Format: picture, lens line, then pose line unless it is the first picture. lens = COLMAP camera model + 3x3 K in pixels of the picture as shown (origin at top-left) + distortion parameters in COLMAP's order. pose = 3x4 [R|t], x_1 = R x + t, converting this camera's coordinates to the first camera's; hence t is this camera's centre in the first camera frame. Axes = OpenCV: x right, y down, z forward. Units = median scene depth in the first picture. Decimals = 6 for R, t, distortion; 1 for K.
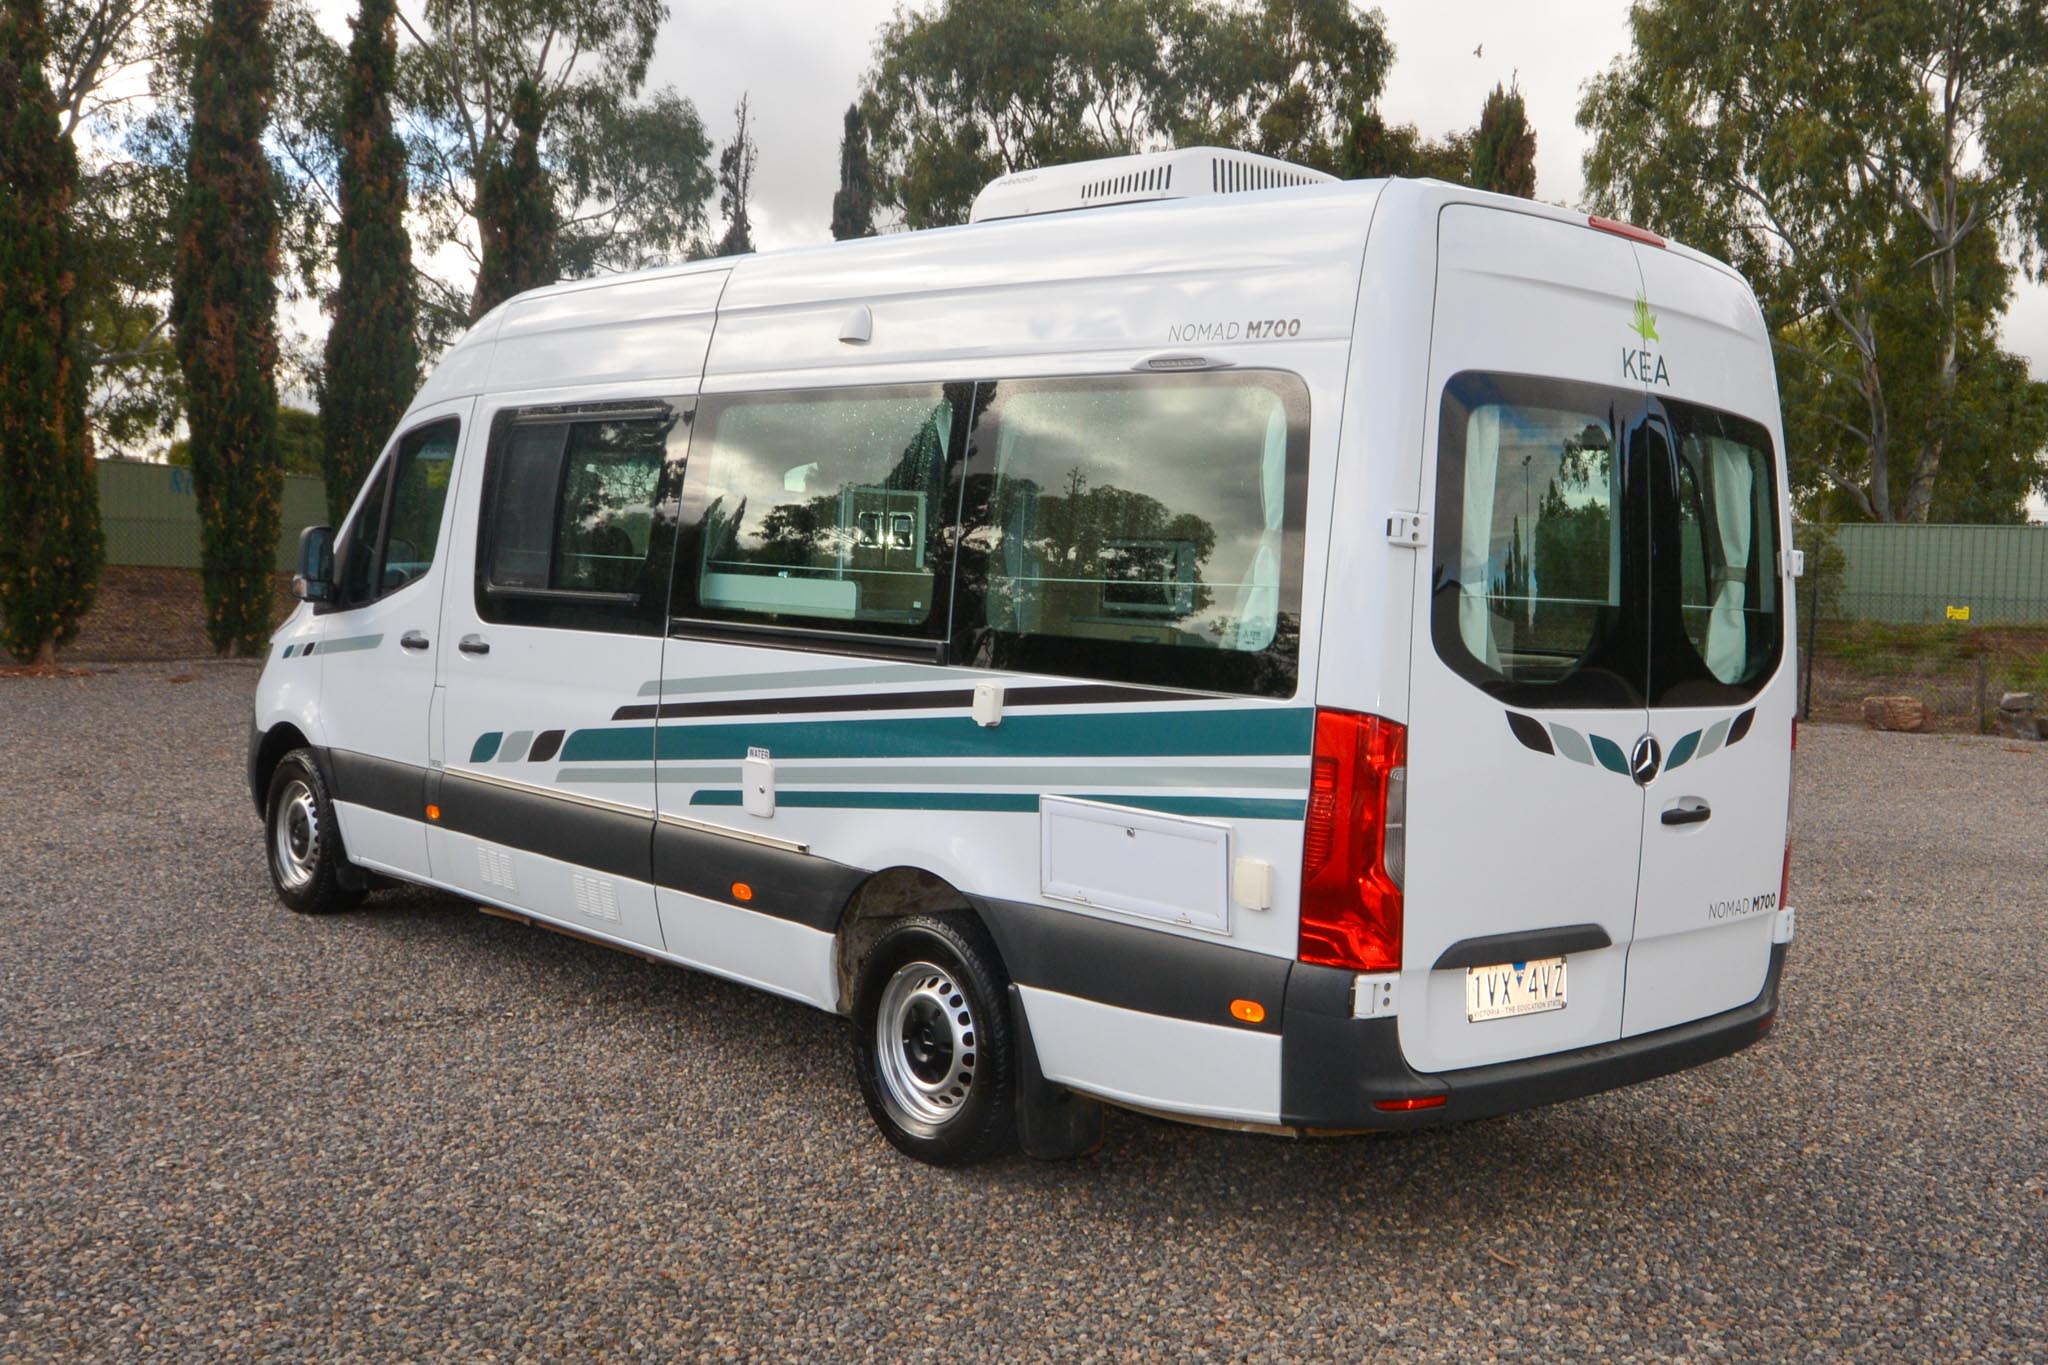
lens RADIAL K [[2011.9, 0, 1027.4], [0, 2011.9, 575.8], [0, 0, 1]] dist [0.010534, 0.008969]
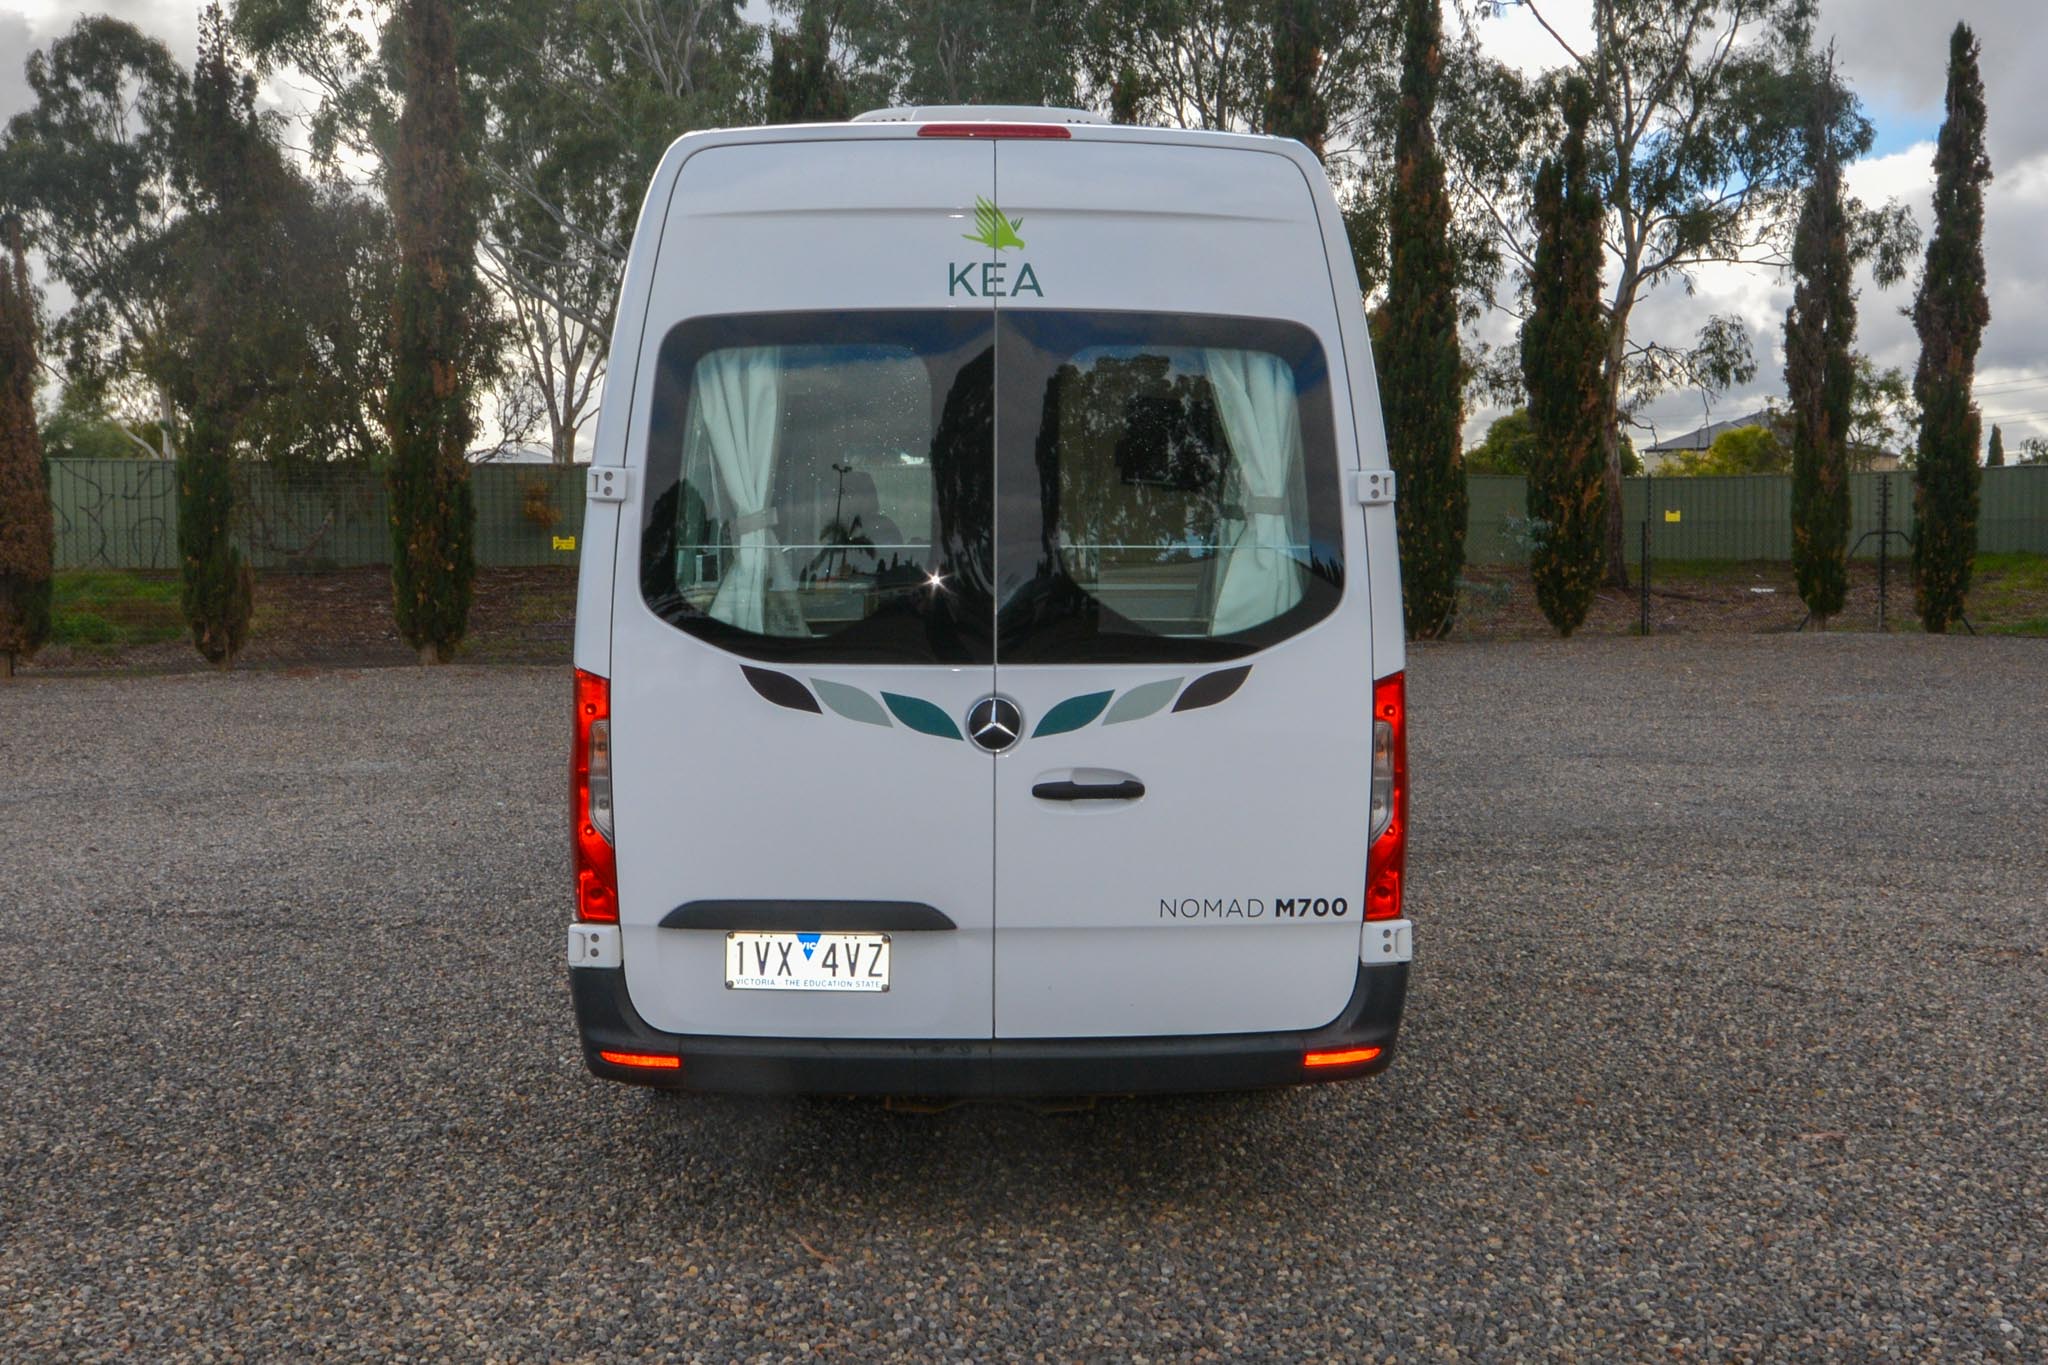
lens RADIAL K [[1941.4, 0, 1023.3], [0, 1941.4, 544.7], [0, 0, 1]] dist [0.011441, 0.008037]
pose [[0.742127, -0.042224, -0.668928, 0.790127], [0.033274, 0.999104, -0.026150, 0.031788], [0.669433, -0.002852, 0.742867, 0.333995]]
